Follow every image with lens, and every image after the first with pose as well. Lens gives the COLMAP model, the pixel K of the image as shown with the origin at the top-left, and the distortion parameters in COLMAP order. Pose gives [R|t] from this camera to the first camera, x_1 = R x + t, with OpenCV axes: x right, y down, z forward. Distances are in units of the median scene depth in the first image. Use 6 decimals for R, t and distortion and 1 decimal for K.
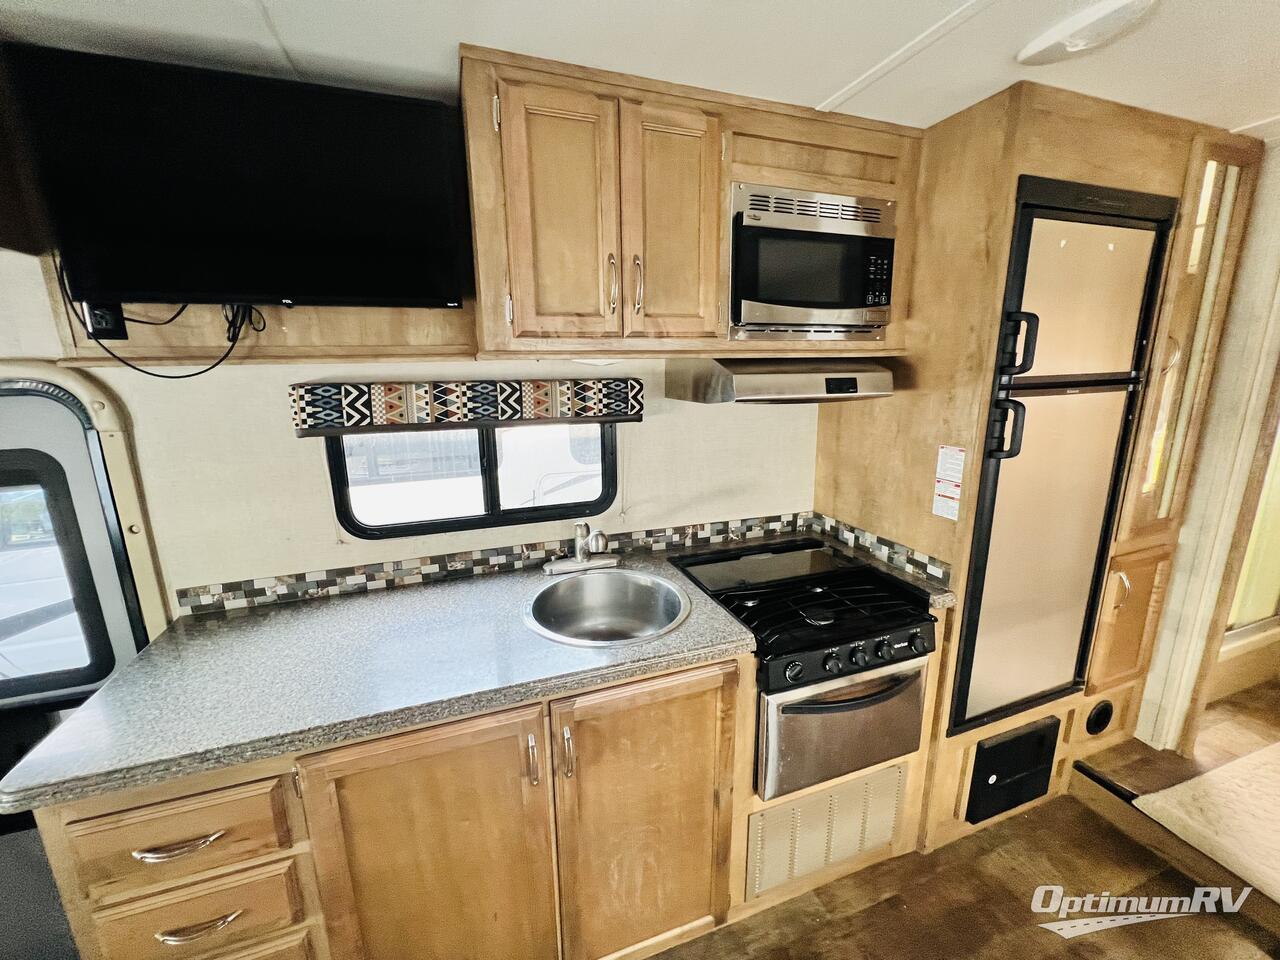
lens RADIAL K [[511.8, 0, 637.0], [0, 511.8, 476.3], [0, 0, 1]] dist [-0.004134, 0.000203]
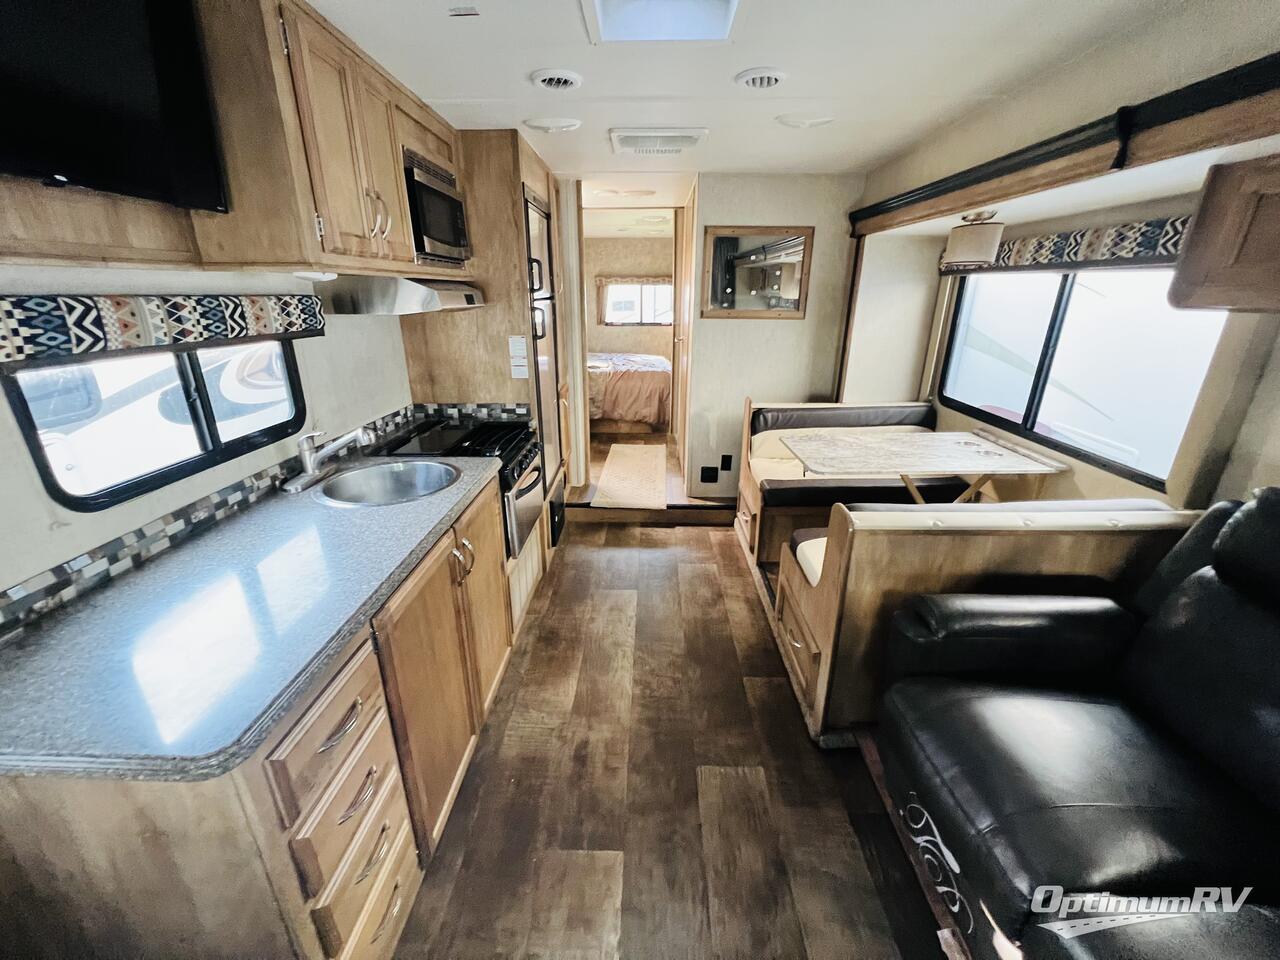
lens RADIAL K [[522.3, 0, 645.3], [0, 522.3, 478.6], [0, 0, 1]] dist [0.025779, -0.000225]
pose [[0.342900, -0.307232, 0.887709, -0.942552], [0.194838, 0.947714, 0.252738, 0.036020], [-0.918944, 0.086296, 0.384832, -0.056901]]
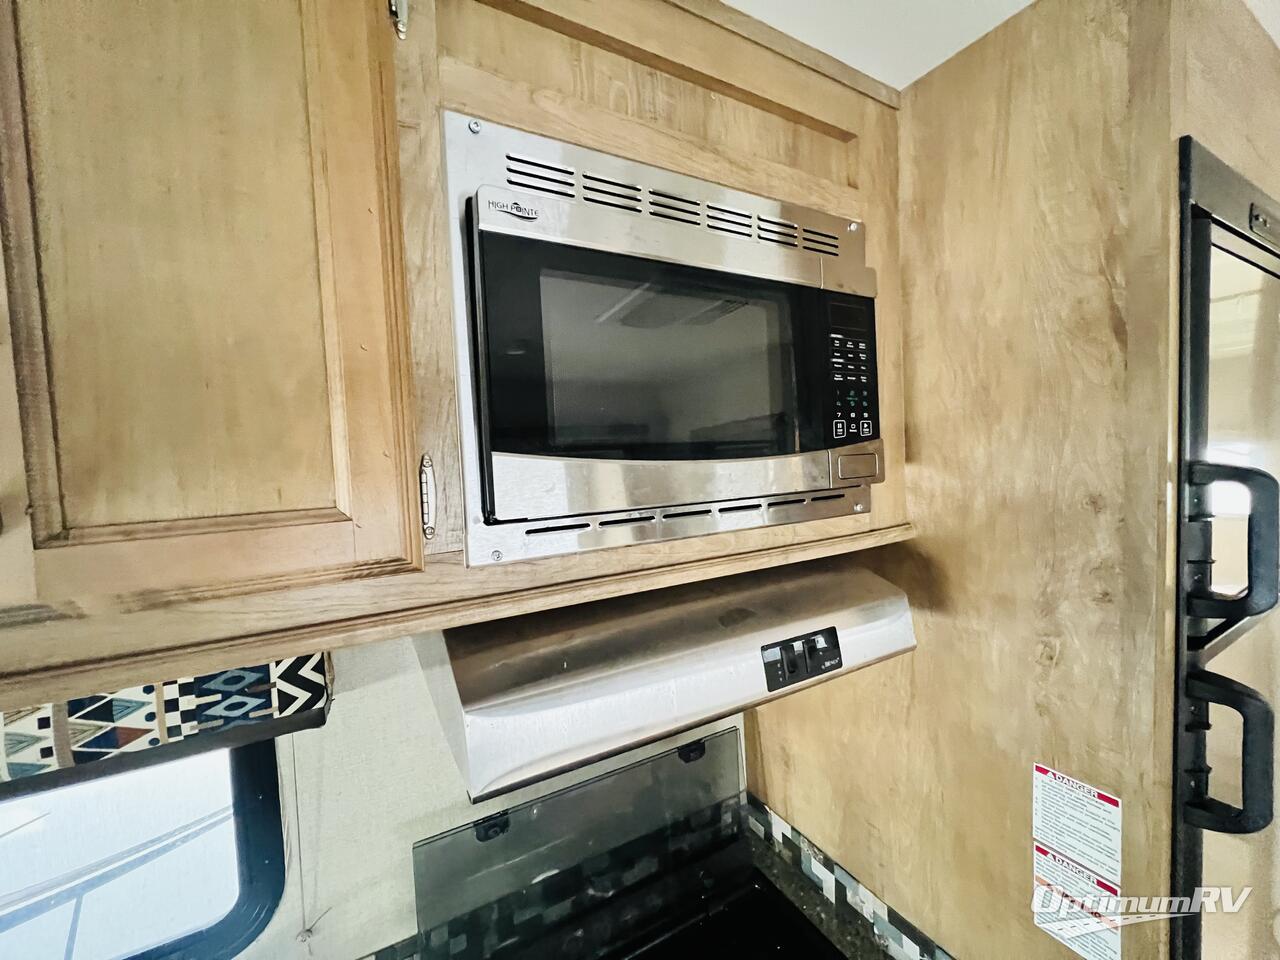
lens RADIAL K [[511.8, 0, 637.0], [0, 511.8, 476.3], [0, 0, 1]] dist [-0.004134, 0.000203]
pose [[0.986199, -0.035064, 0.161808, 0.210263], [0.062183, 0.984211, -0.165715, -0.236761], [-0.153442, 0.173490, 0.972809, 0.592385]]
